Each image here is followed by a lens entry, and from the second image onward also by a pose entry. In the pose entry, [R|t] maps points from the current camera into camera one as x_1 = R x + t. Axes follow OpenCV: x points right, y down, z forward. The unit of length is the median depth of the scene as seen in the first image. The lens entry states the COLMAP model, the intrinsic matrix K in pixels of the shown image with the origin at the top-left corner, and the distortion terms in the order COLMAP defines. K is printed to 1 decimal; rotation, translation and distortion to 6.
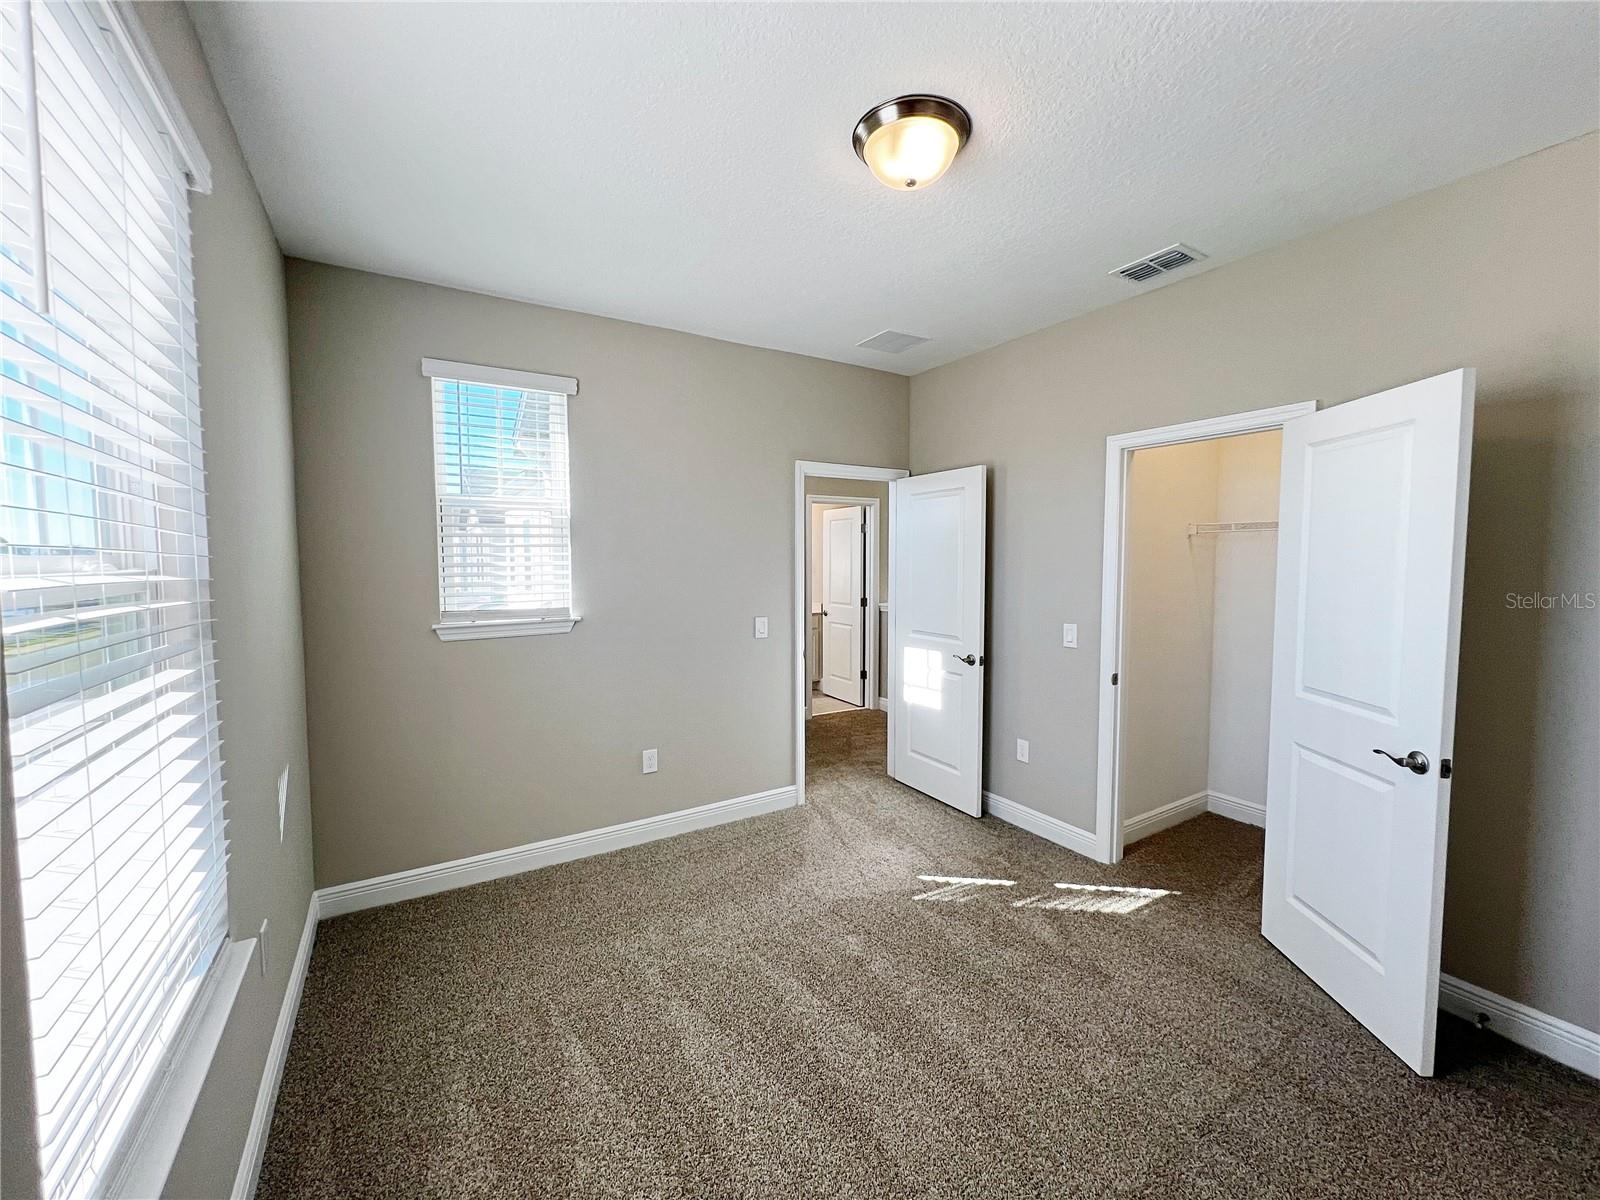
lens RADIAL K [[641.4, 0, 800.0], [0, 641.4, 594.9], [0, 0, 1]] dist [-0.001173, -0.000202]
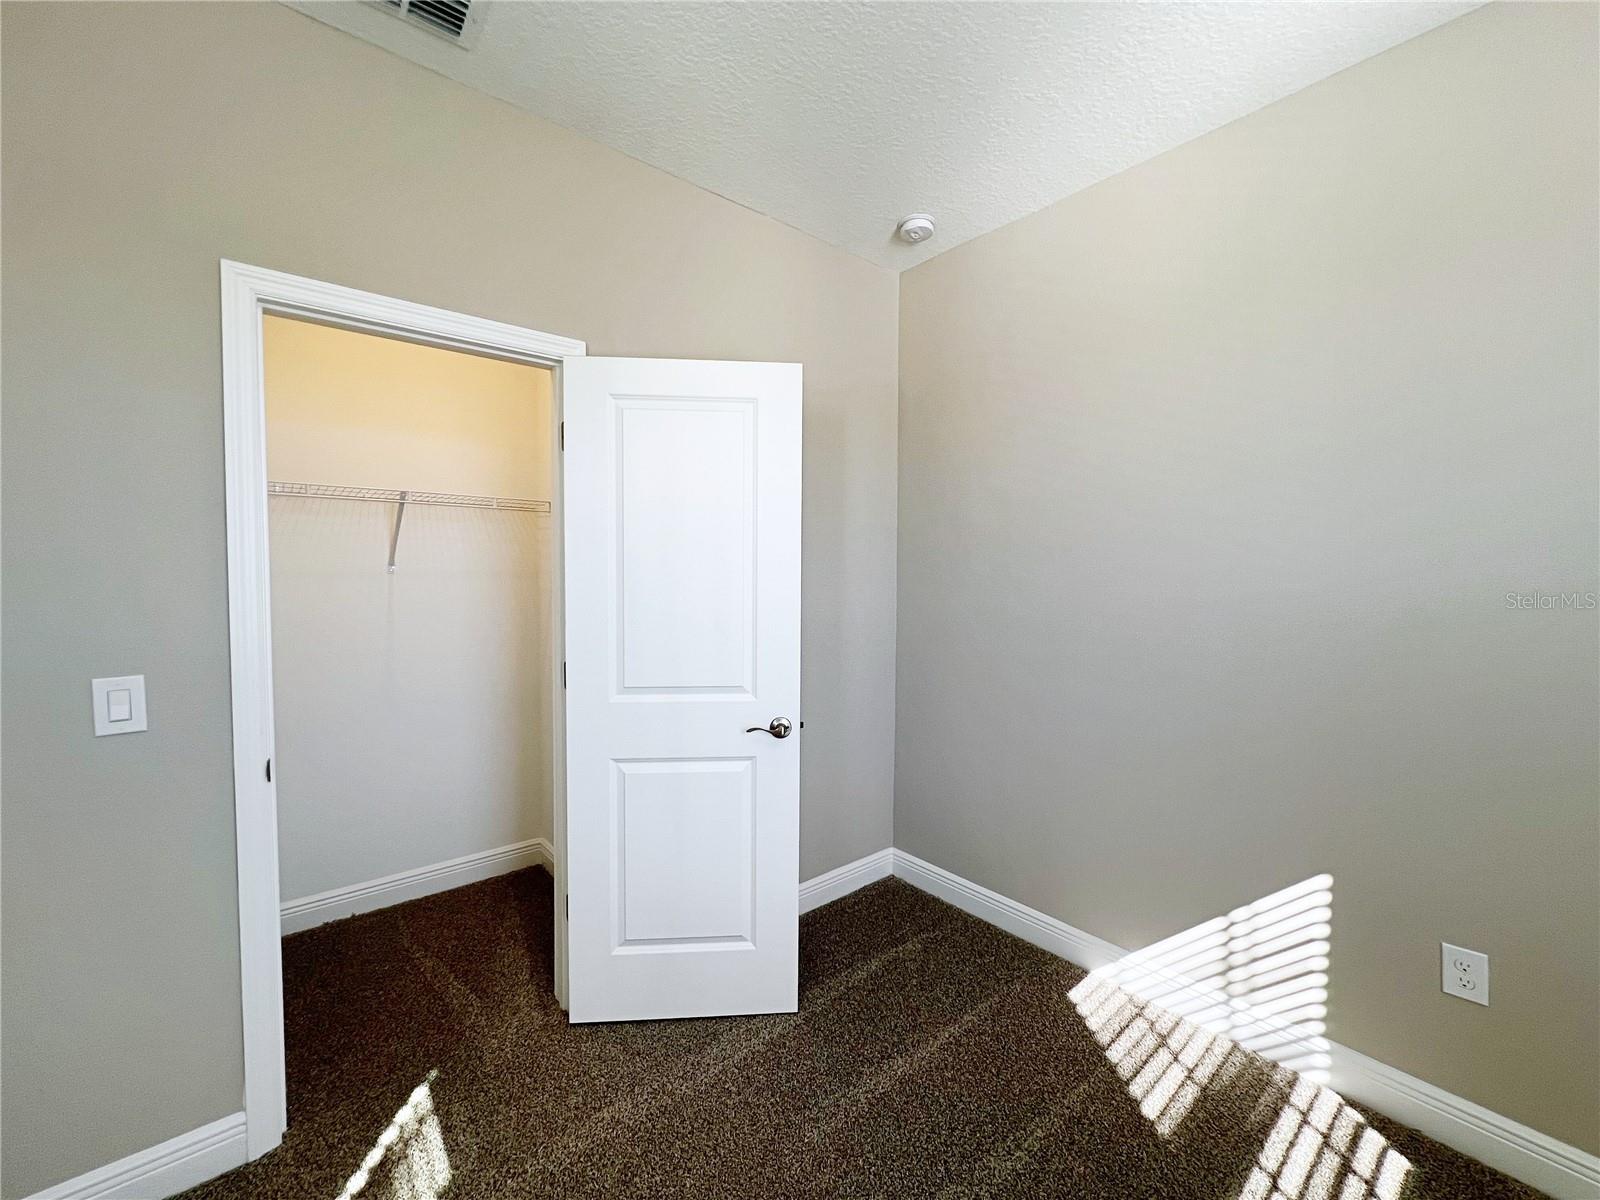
lens RADIAL K [[641.4, 0, 800.0], [0, 641.4, 594.9], [0, 0, 1]] dist [-0.001173, -0.000202]
pose [[-0.137293, -0.037445, 0.989822, -0.050252], [0.055016, 0.997454, 0.045365, -0.001986], [-0.989001, 0.060685, -0.134883, 0.708911]]
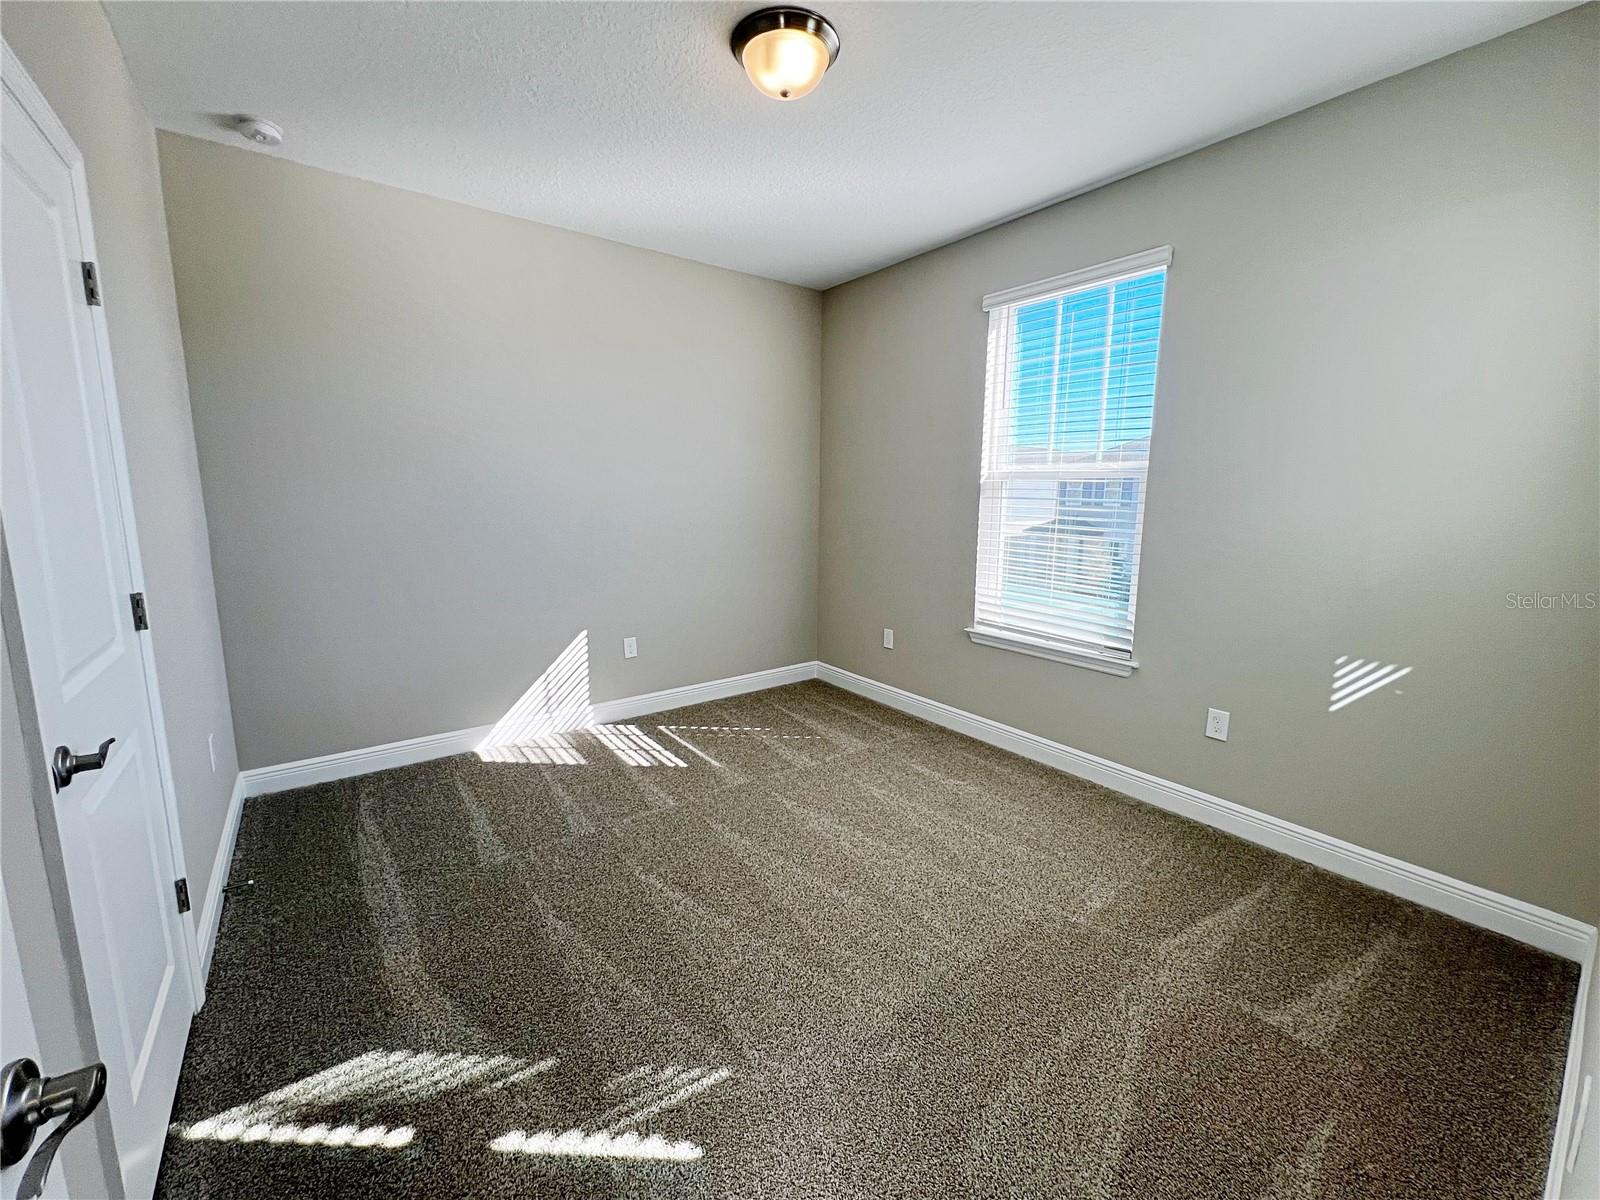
lens RADIAL K [[641.4, 0, 800.0], [0, 641.4, 594.9], [0, 0, 1]] dist [-0.001173, -0.000202]
pose [[-0.995647, 0.008342, -0.092832, 0.163177], [-0.011670, 0.976992, 0.212958, -0.029969], [0.092473, 0.213115, -0.972641, 1.424624]]
